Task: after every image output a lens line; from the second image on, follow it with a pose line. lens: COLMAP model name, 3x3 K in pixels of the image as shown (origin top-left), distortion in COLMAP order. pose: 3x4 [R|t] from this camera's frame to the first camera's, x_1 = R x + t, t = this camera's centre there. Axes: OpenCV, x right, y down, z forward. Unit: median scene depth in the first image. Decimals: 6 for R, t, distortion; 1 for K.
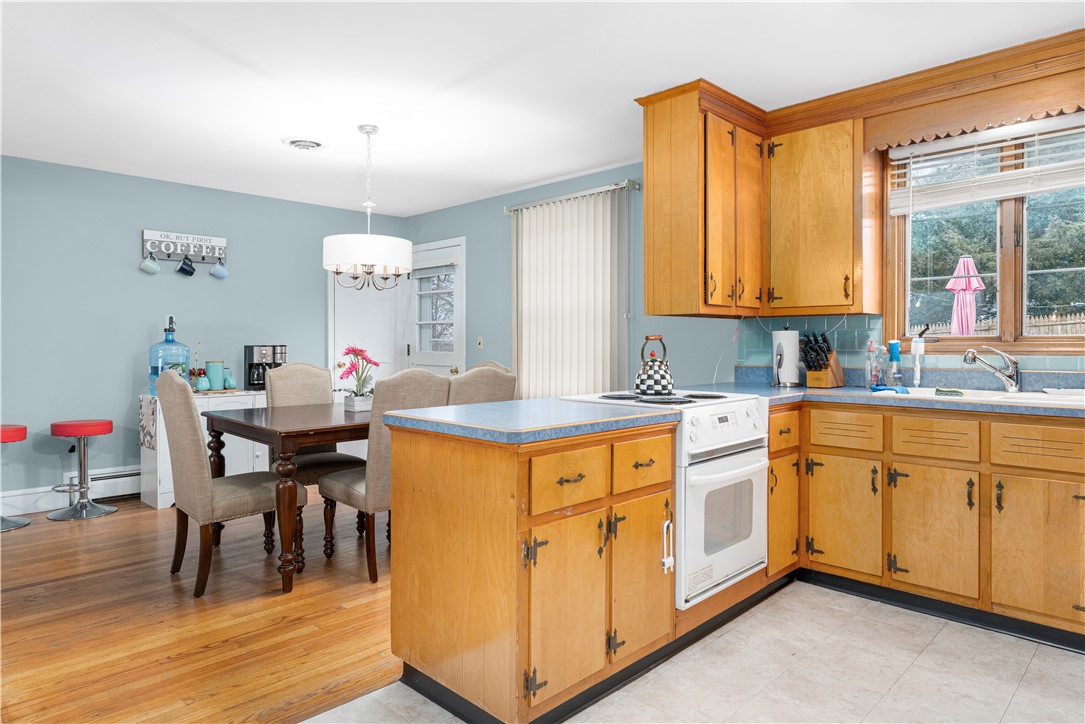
lens RADIAL K [[659.7, 0, 533.9], [0, 659.7, 351.0], [0, 0, 1]] dist [-0.021570, 0.005871]
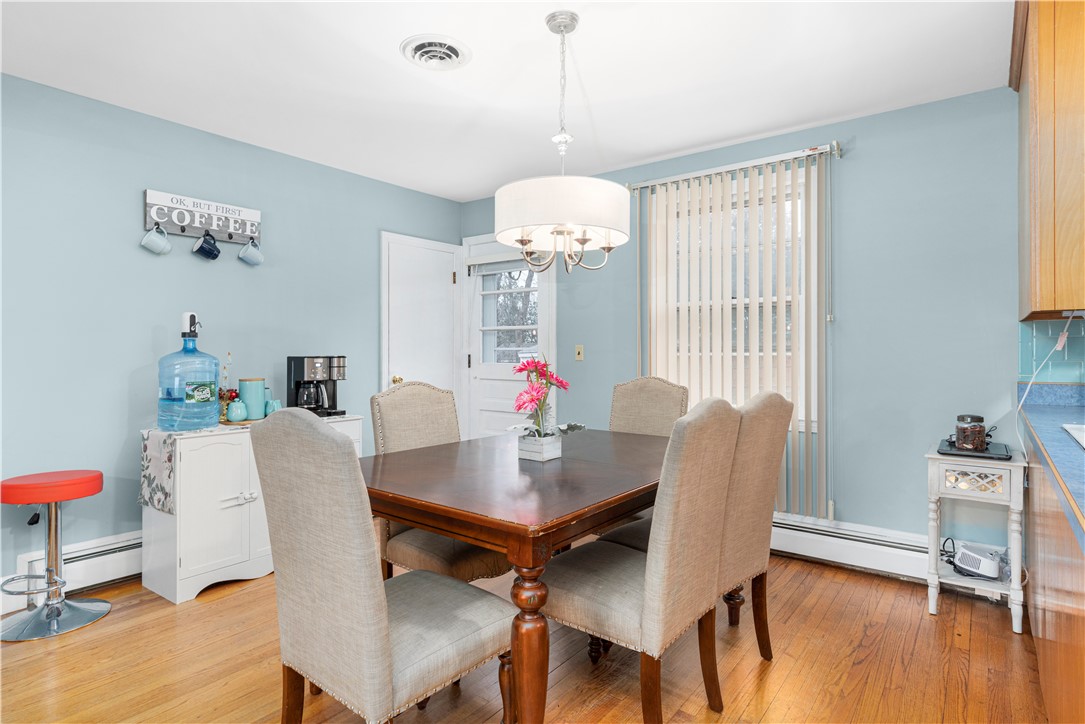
lens RADIAL K [[588.3, 0, 539.1], [0, 588.3, 354.5], [0, 0, 1]] dist [-0.002849, 0.001554]
pose [[0.990991, -0.001946, 0.133912, -0.378825], [0.002936, 0.999970, -0.007201, -0.007795], [-0.133894, 0.007530, 0.990967, 0.467625]]
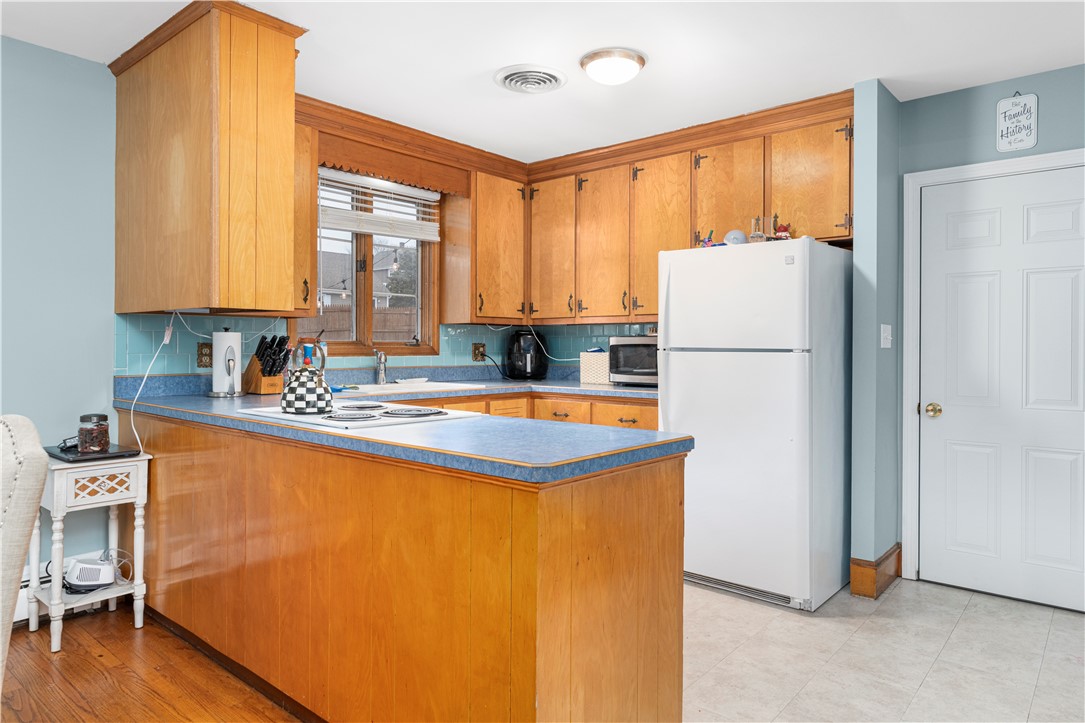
lens RADIAL K [[667.9, 0, 538.7], [0, 667.9, 355.7], [0, 0, 1]] dist [-0.016152, 0.005476]
pose [[-0.074072, -0.014441, 0.997148, -0.536524], [0.006187, 0.999869, 0.014940, -0.010572], [-0.997234, 0.007276, -0.073973, 0.673609]]
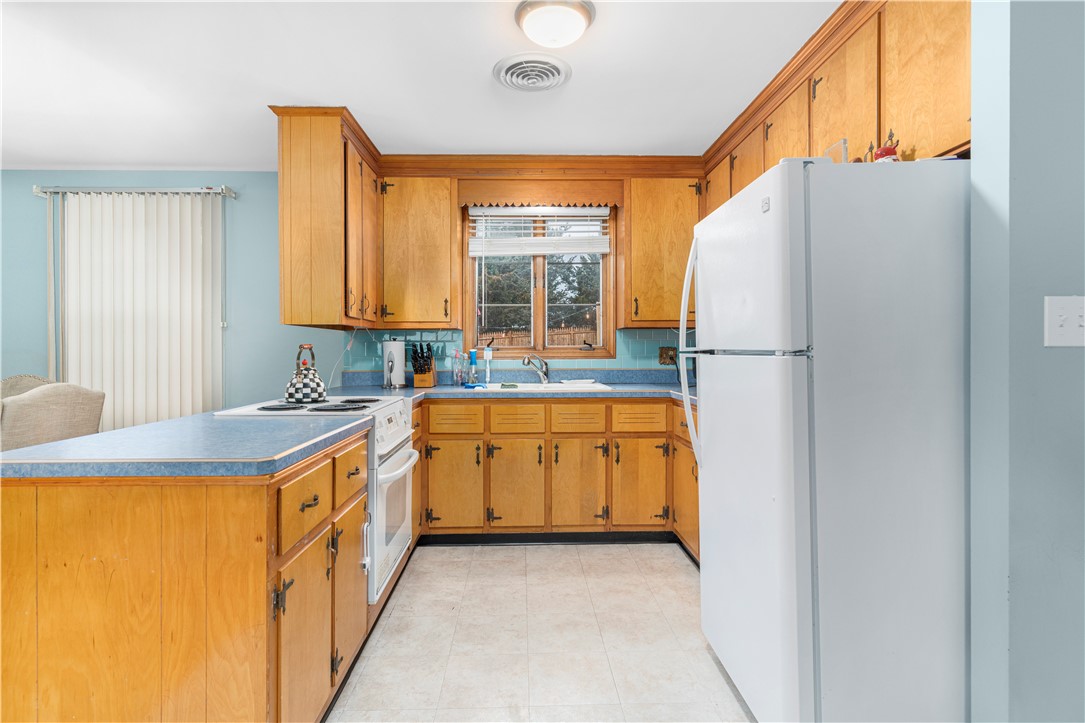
lens RADIAL K [[524.5, 0, 540.9], [0, 524.5, 358.1], [0, 0, 1]] dist [-0.004592, -0.001224]
pose [[0.678841, -0.011497, 0.734195, -0.142532], [0.011611, 0.999920, 0.004923, -0.002035], [-0.734193, 0.005183, 0.678921, 0.157307]]
